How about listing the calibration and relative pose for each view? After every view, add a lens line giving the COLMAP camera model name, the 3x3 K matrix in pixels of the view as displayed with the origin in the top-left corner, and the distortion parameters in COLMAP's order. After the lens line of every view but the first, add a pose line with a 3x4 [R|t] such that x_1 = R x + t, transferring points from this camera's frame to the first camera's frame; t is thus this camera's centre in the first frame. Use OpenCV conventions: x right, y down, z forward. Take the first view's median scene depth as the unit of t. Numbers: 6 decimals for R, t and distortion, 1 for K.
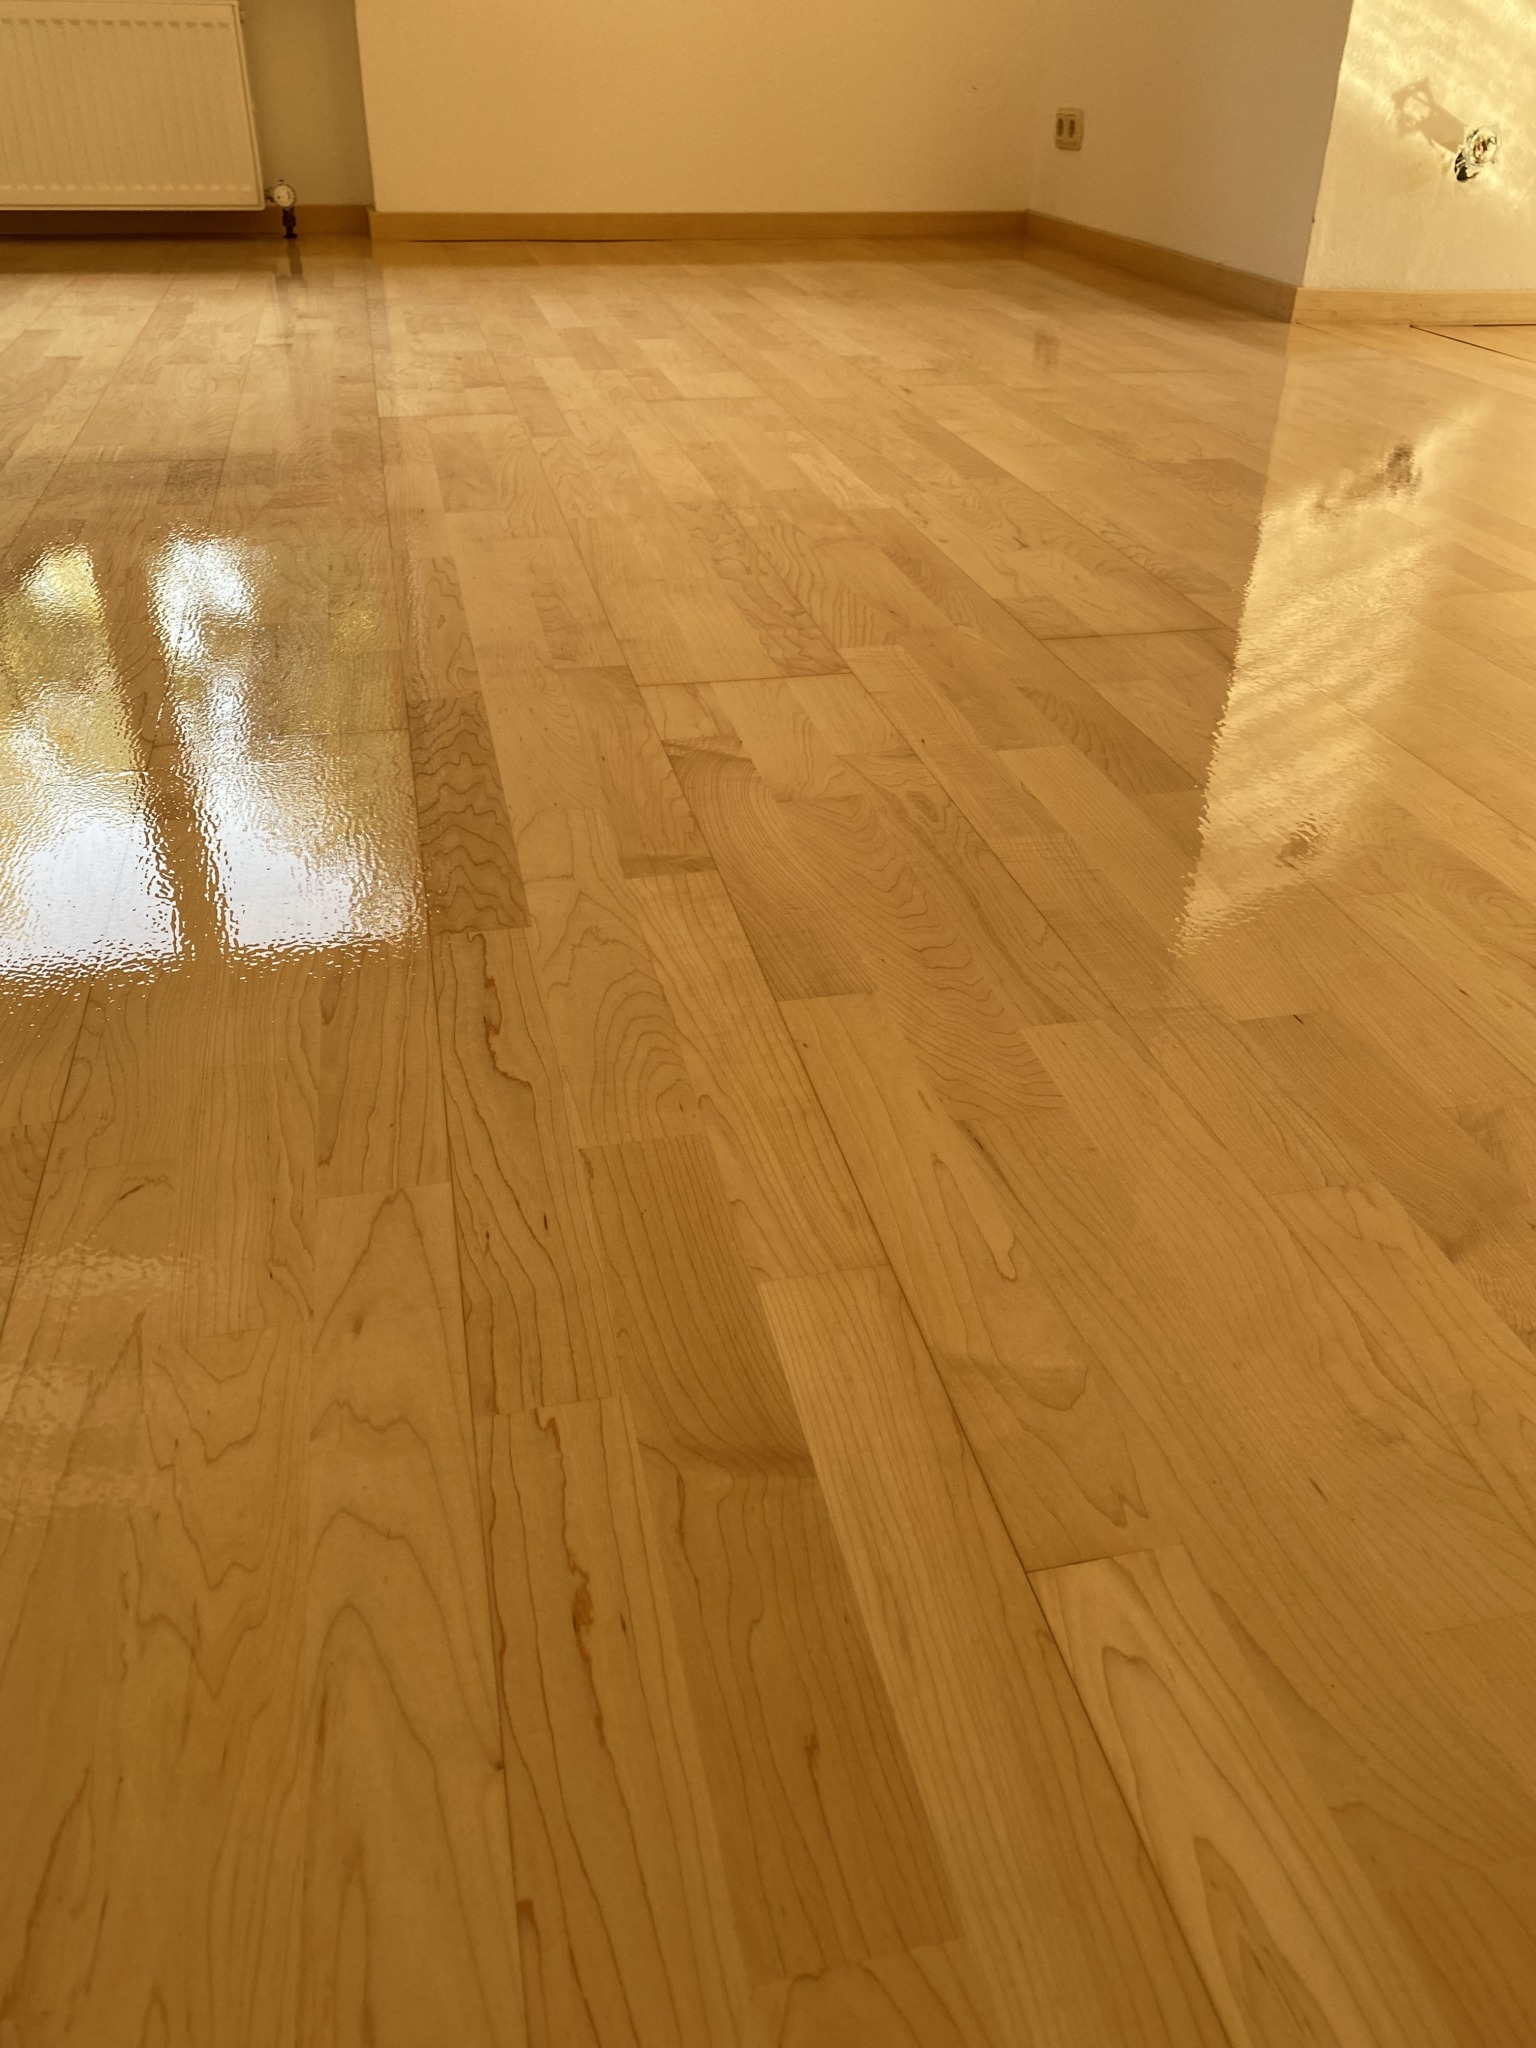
lens RADIAL K [[1575.8, 0, 772.0], [0, 1575.8, 972.9], [0, 0, 1]] dist [0.032553, -0.026023]
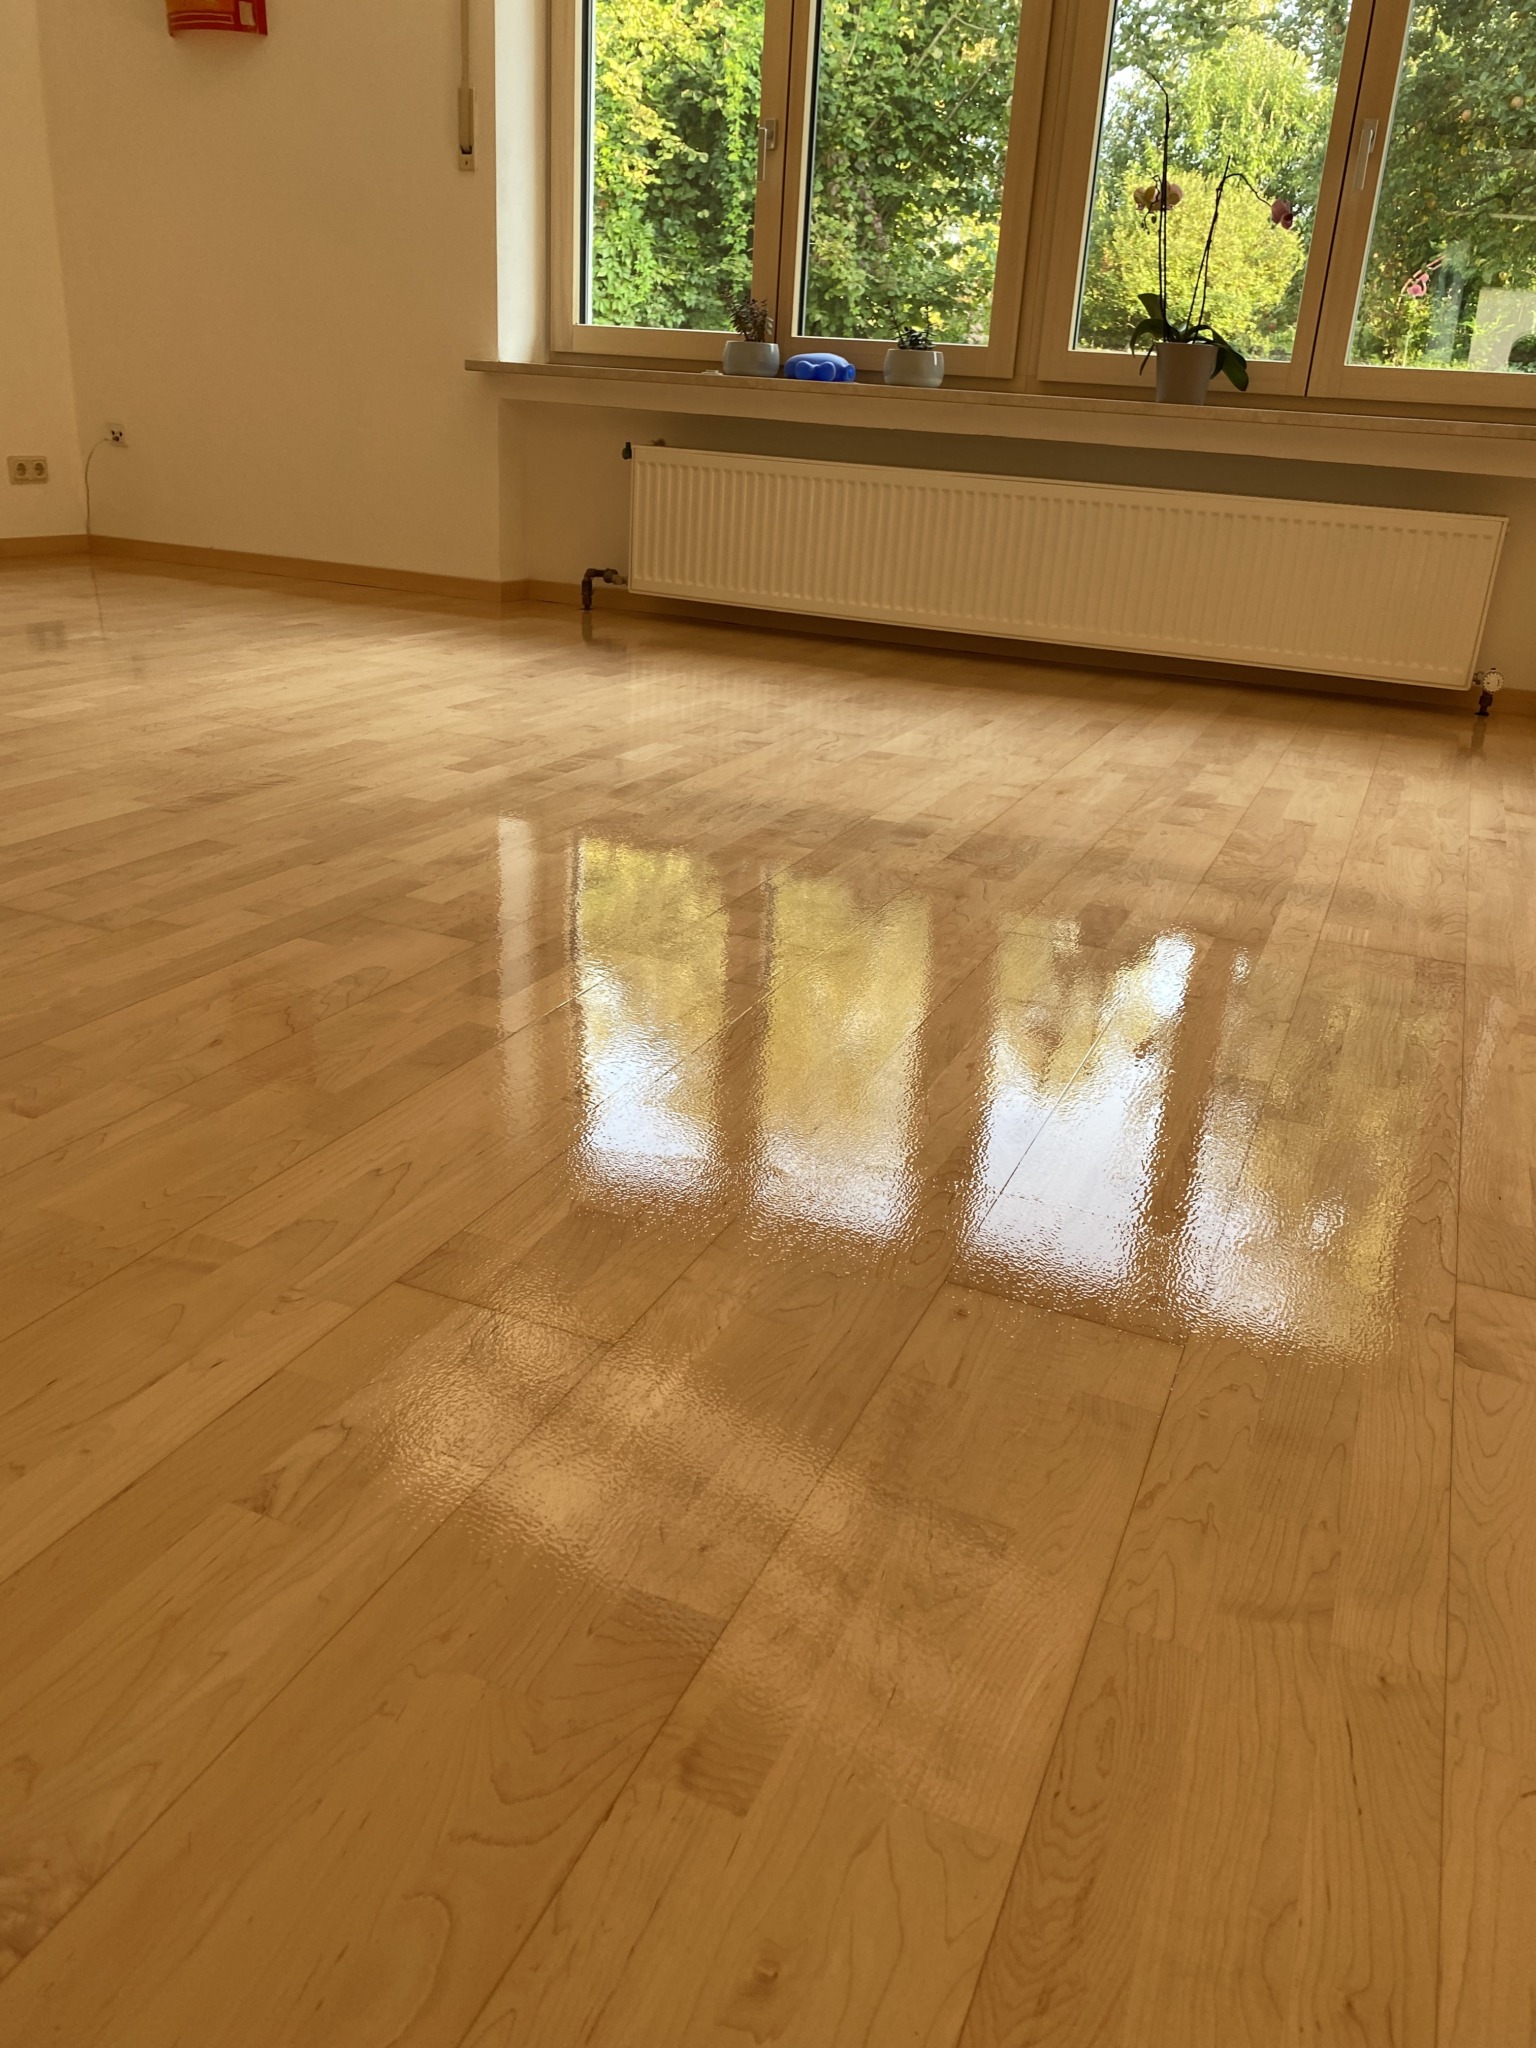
lens RADIAL K [[1566.7, 0, 786.7], [0, 1566.7, 1033.8], [0, 0, 1]] dist [0.016600, -0.012017]
pose [[0.812314, 0.248154, -0.527793, -0.149707], [-0.340411, 0.936555, -0.083575, -0.034280], [0.473568, 0.247555, 0.845251, -0.116755]]
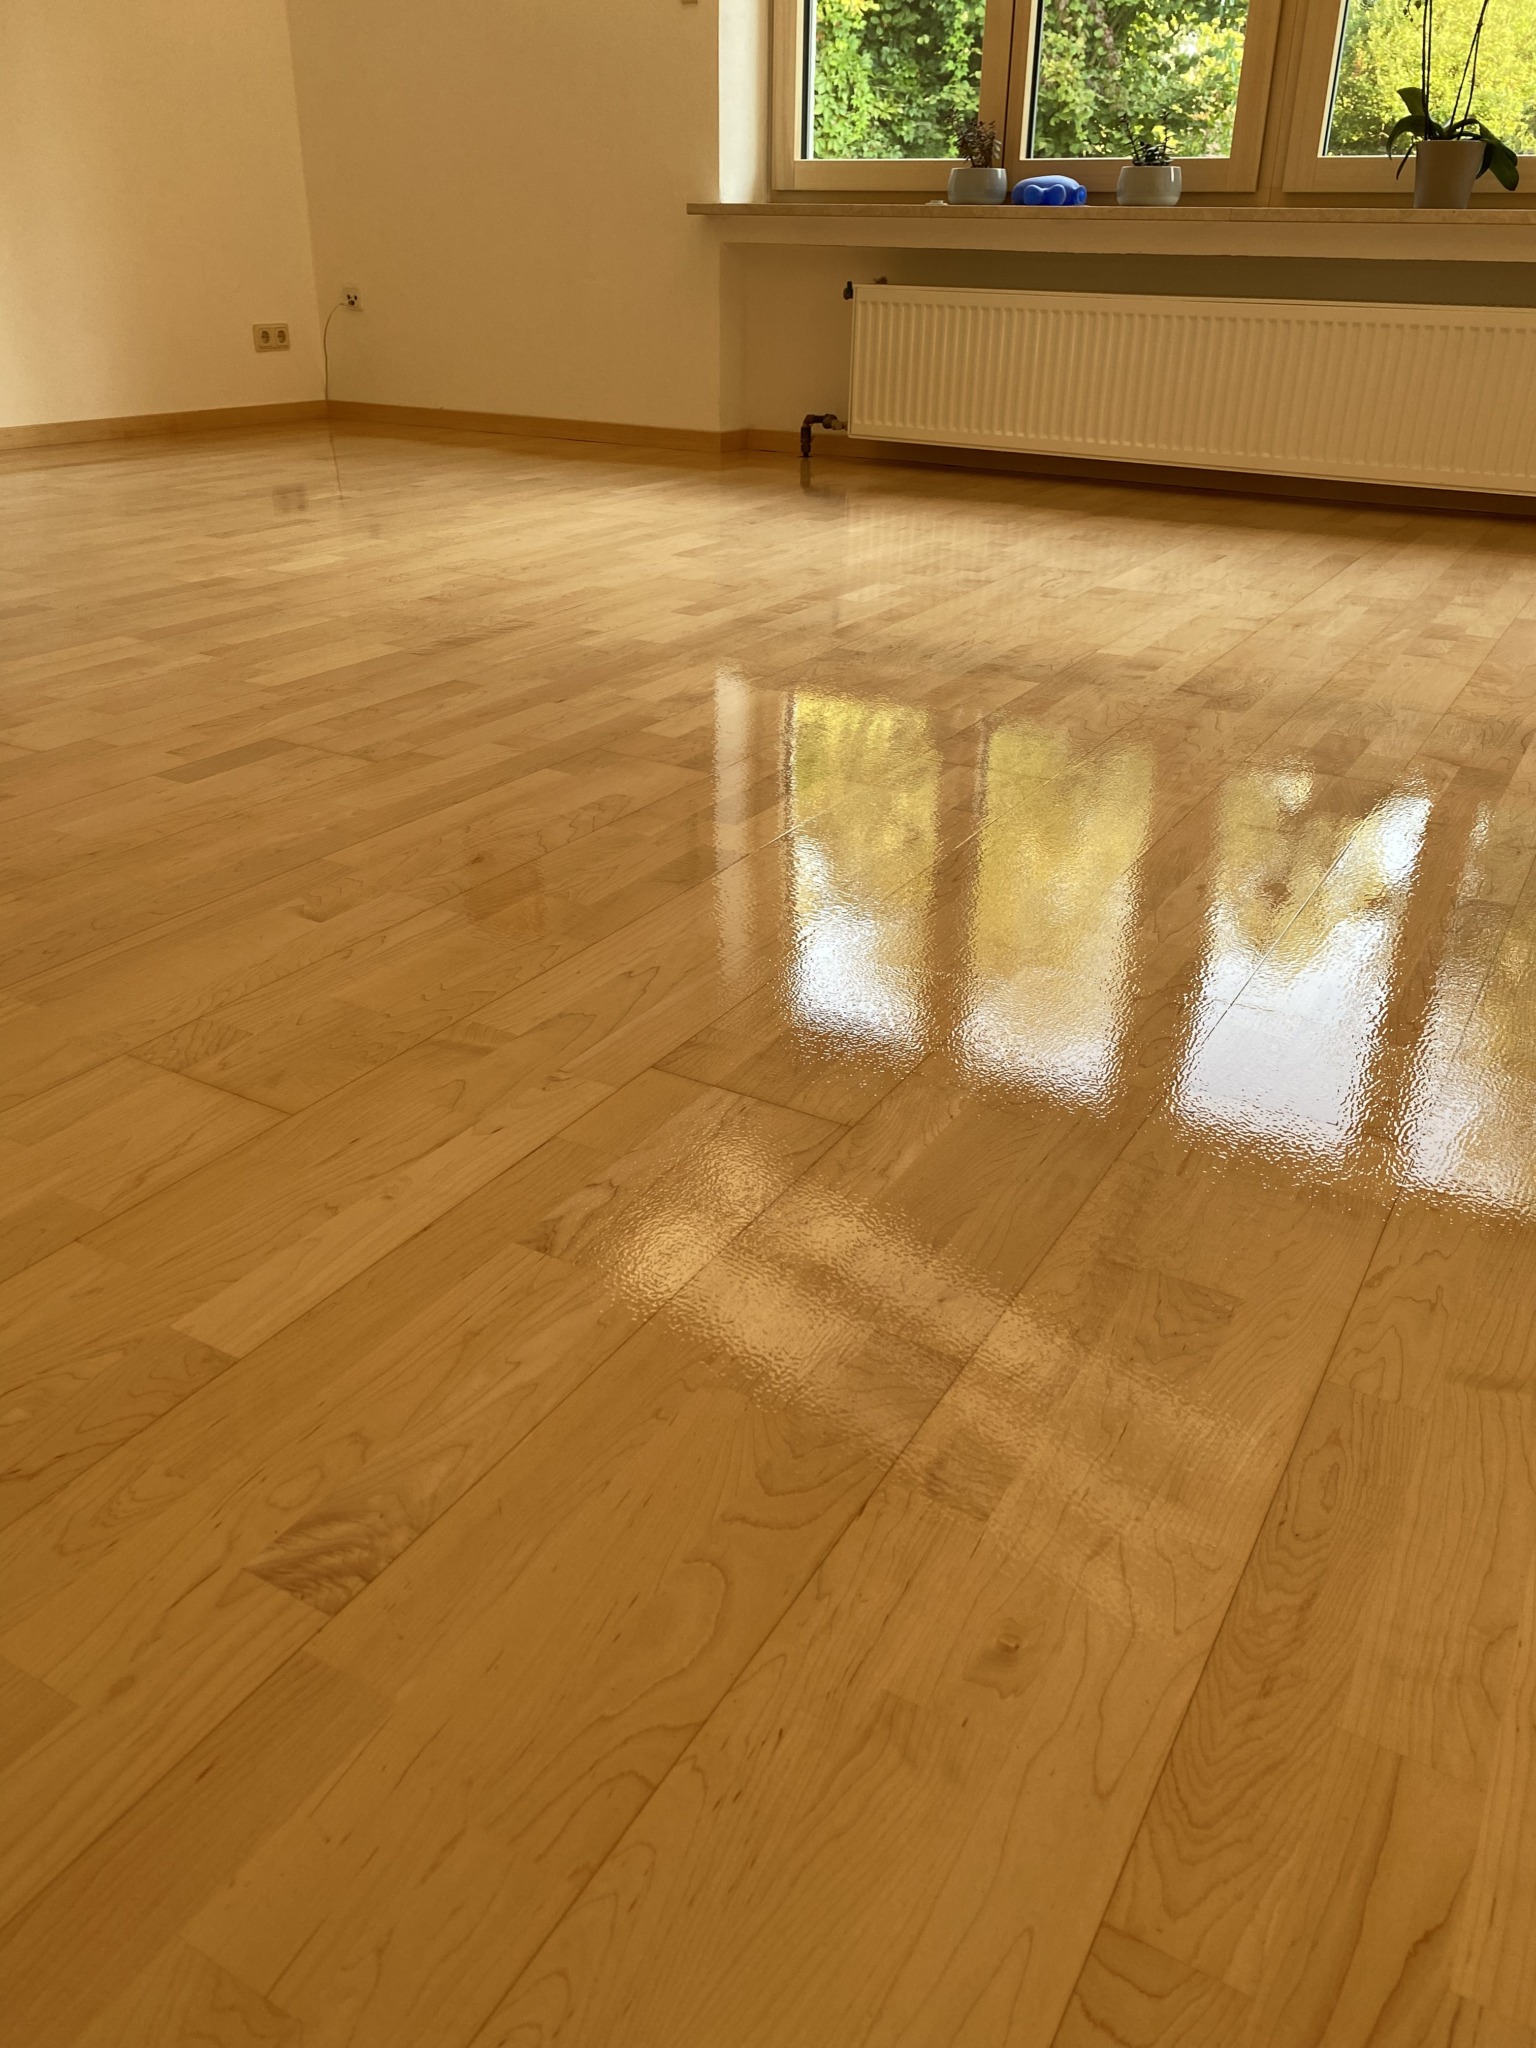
lens RADIAL K [[1566.4, 0, 781.3], [0, 1566.4, 1016.9], [0, 0, 1]] dist [0.025432, -0.019064]
pose [[0.732700, 0.298334, -0.611676, -0.135827], [-0.355023, 0.934362, 0.030451, -0.000737], [0.580611, 0.194847, 0.790522, -0.141181]]
